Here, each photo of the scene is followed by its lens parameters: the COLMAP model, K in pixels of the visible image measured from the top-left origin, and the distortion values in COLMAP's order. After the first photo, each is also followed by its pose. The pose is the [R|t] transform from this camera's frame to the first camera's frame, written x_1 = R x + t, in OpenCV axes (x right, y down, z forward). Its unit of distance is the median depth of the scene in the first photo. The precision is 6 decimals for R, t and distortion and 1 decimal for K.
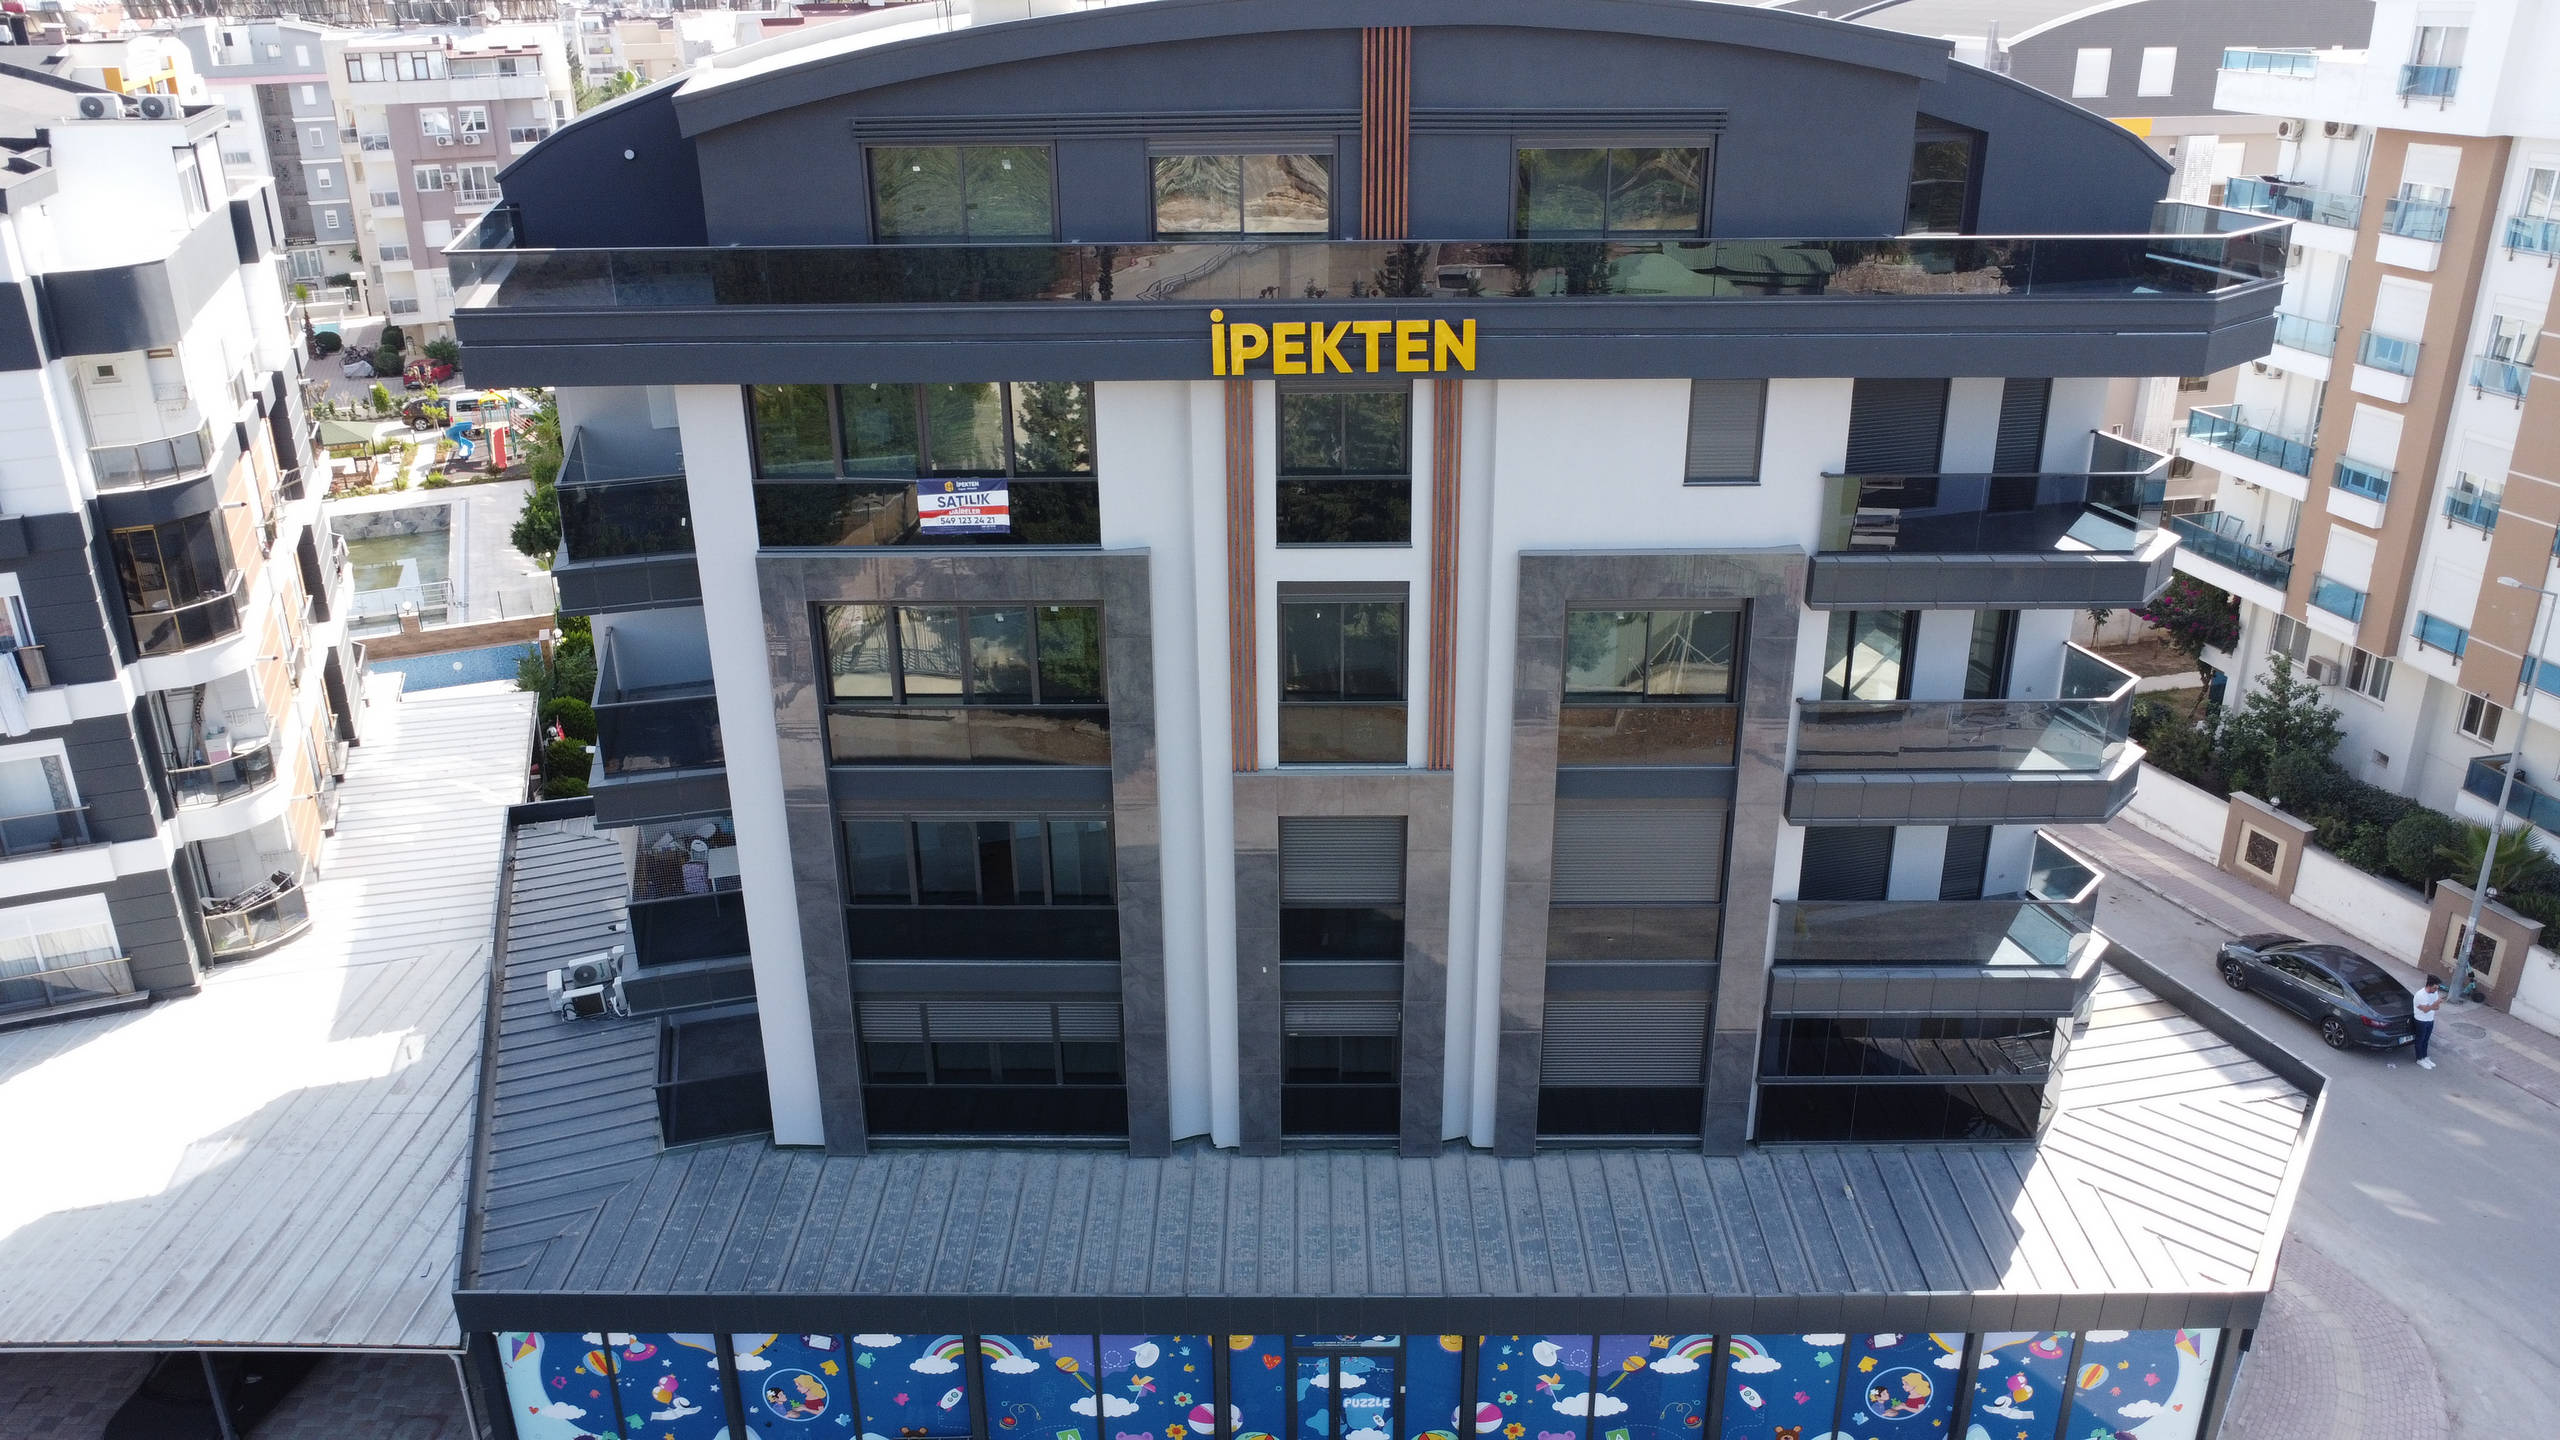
lens RADIAL K [[1918.2, 0, 1281.6], [0, 1918.2, 720.4], [0, 0, 1]] dist [-0.004350, -0.002954]
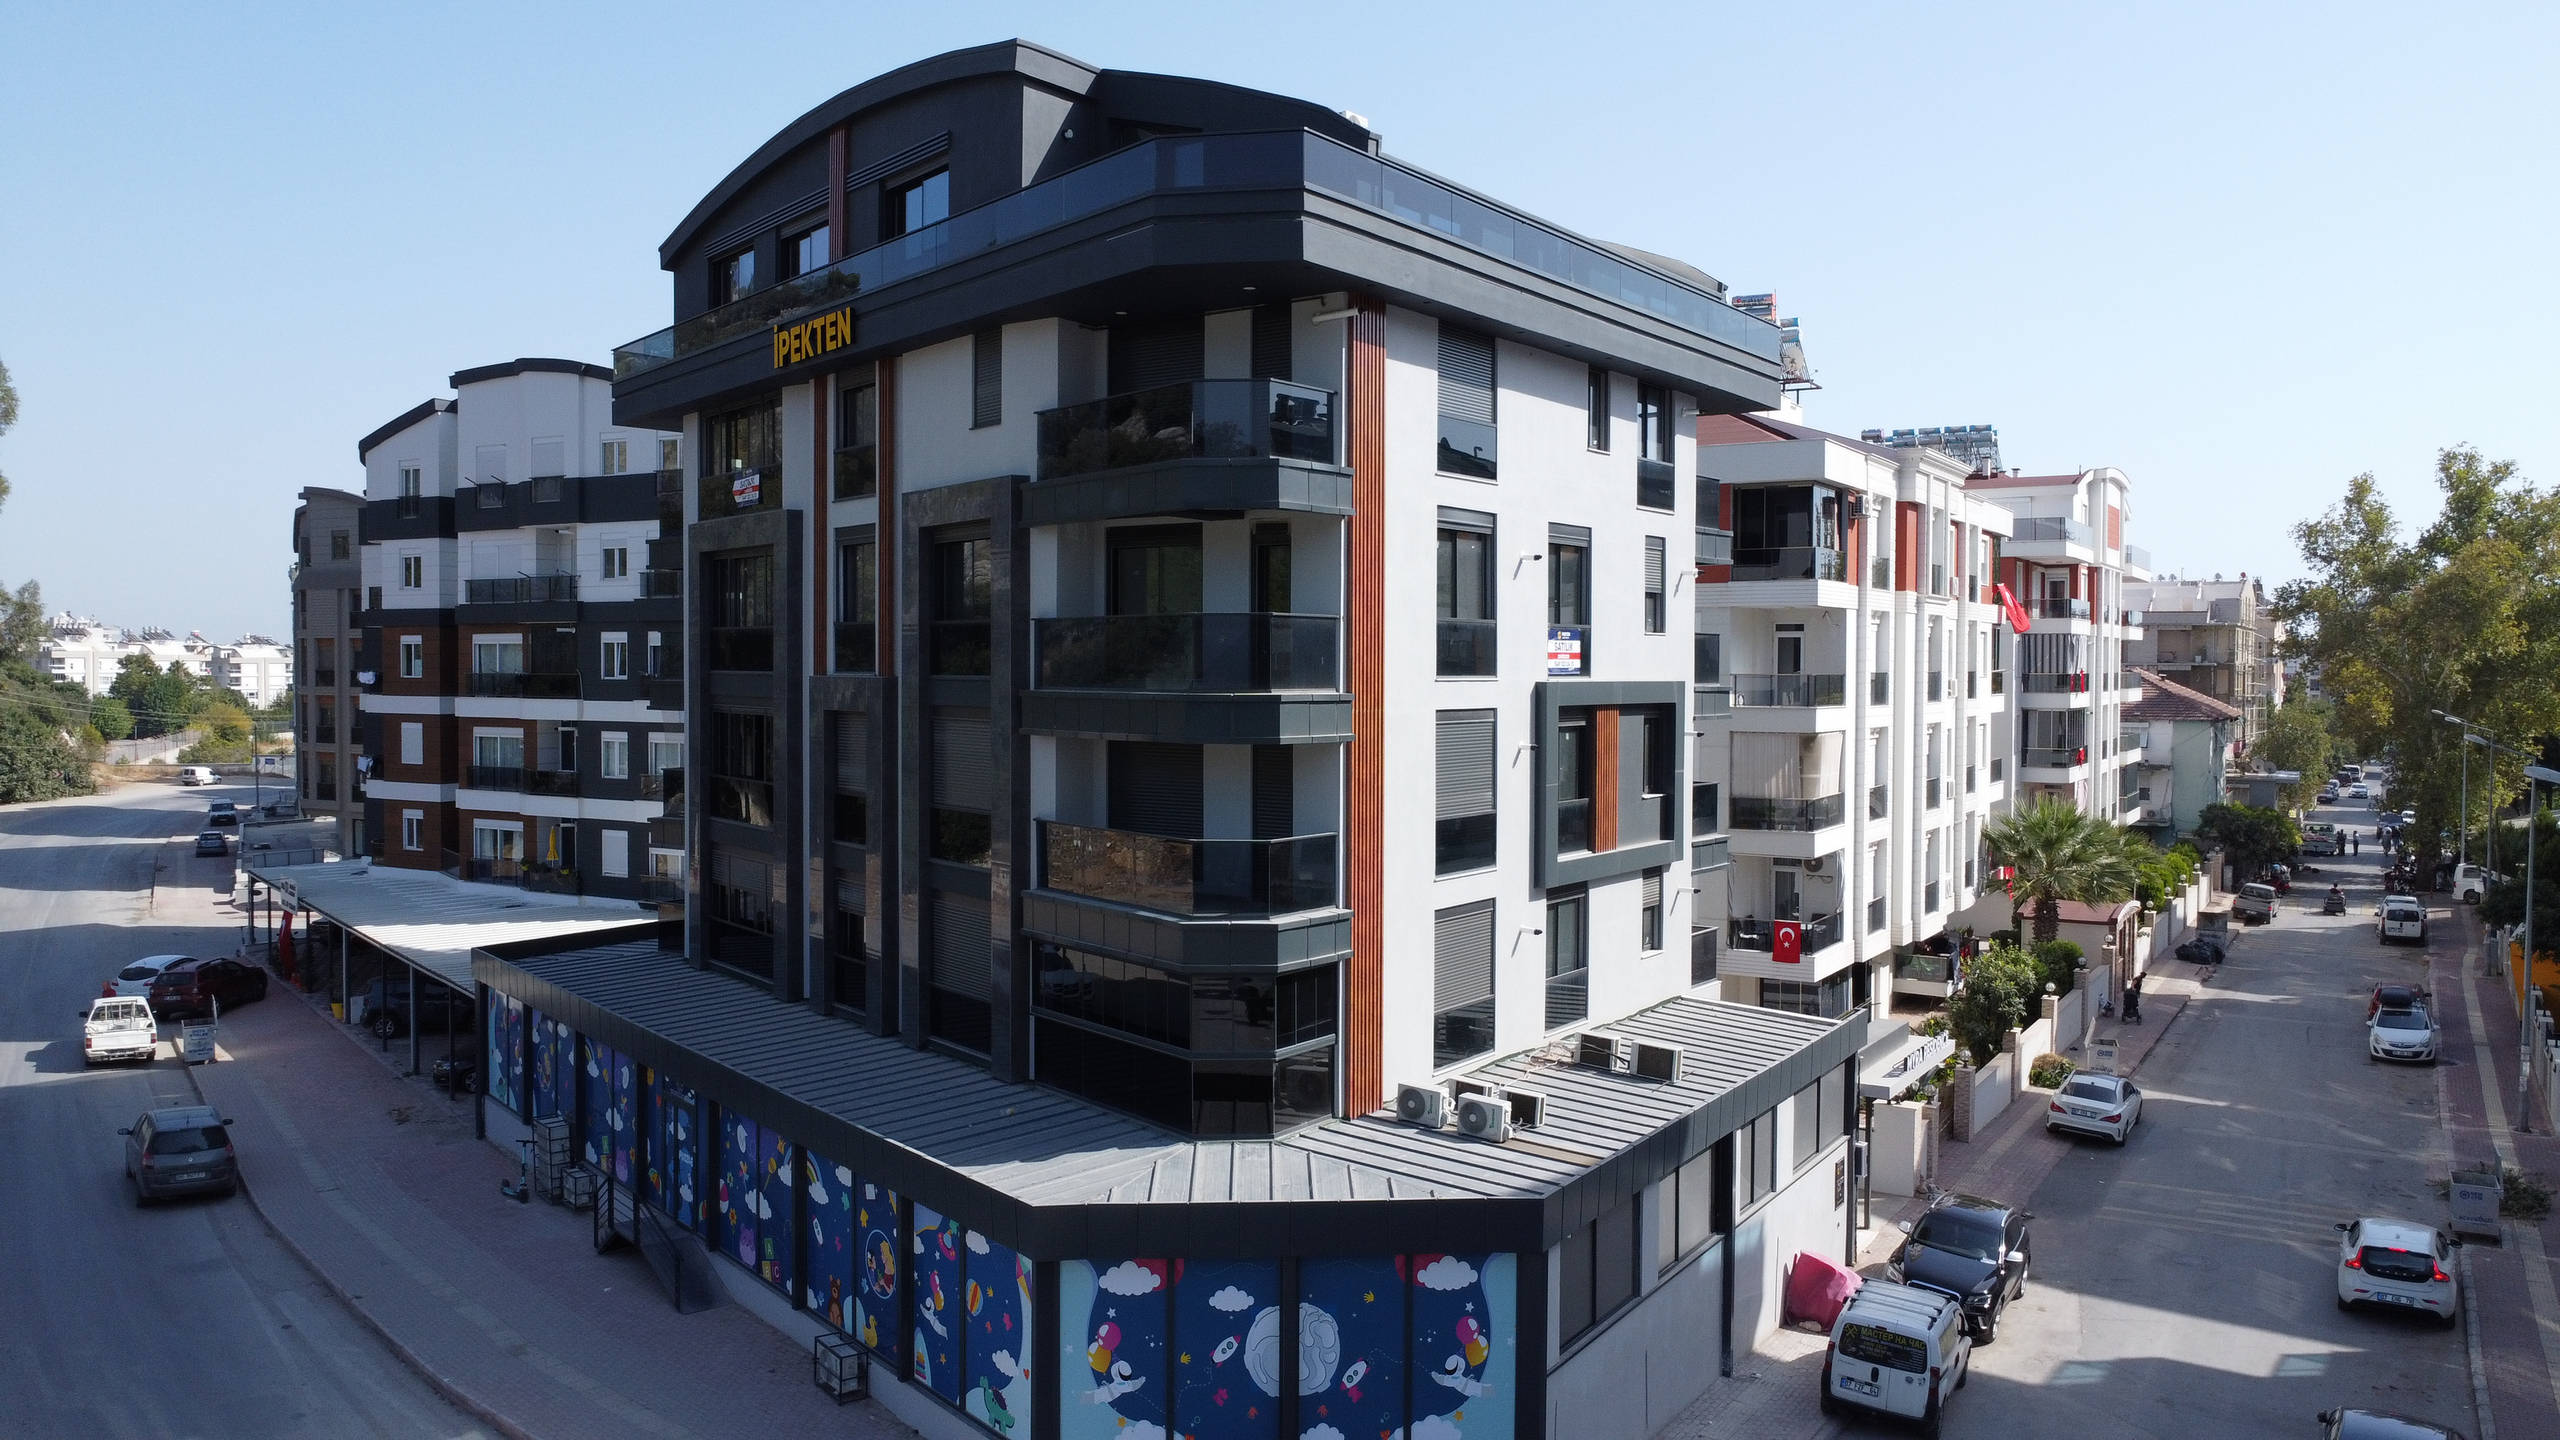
lens RADIAL K [[1918.2, 0, 1281.7], [0, 1918.2, 718.3], [0, 0, 1]] dist [-0.004350, -0.002954]
pose [[0.596432, 0.022779, -0.802340, 1.330232], [-0.317168, 0.924938, -0.209512, 0.247206], [0.737342, 0.379436, 0.558887, 0.521583]]
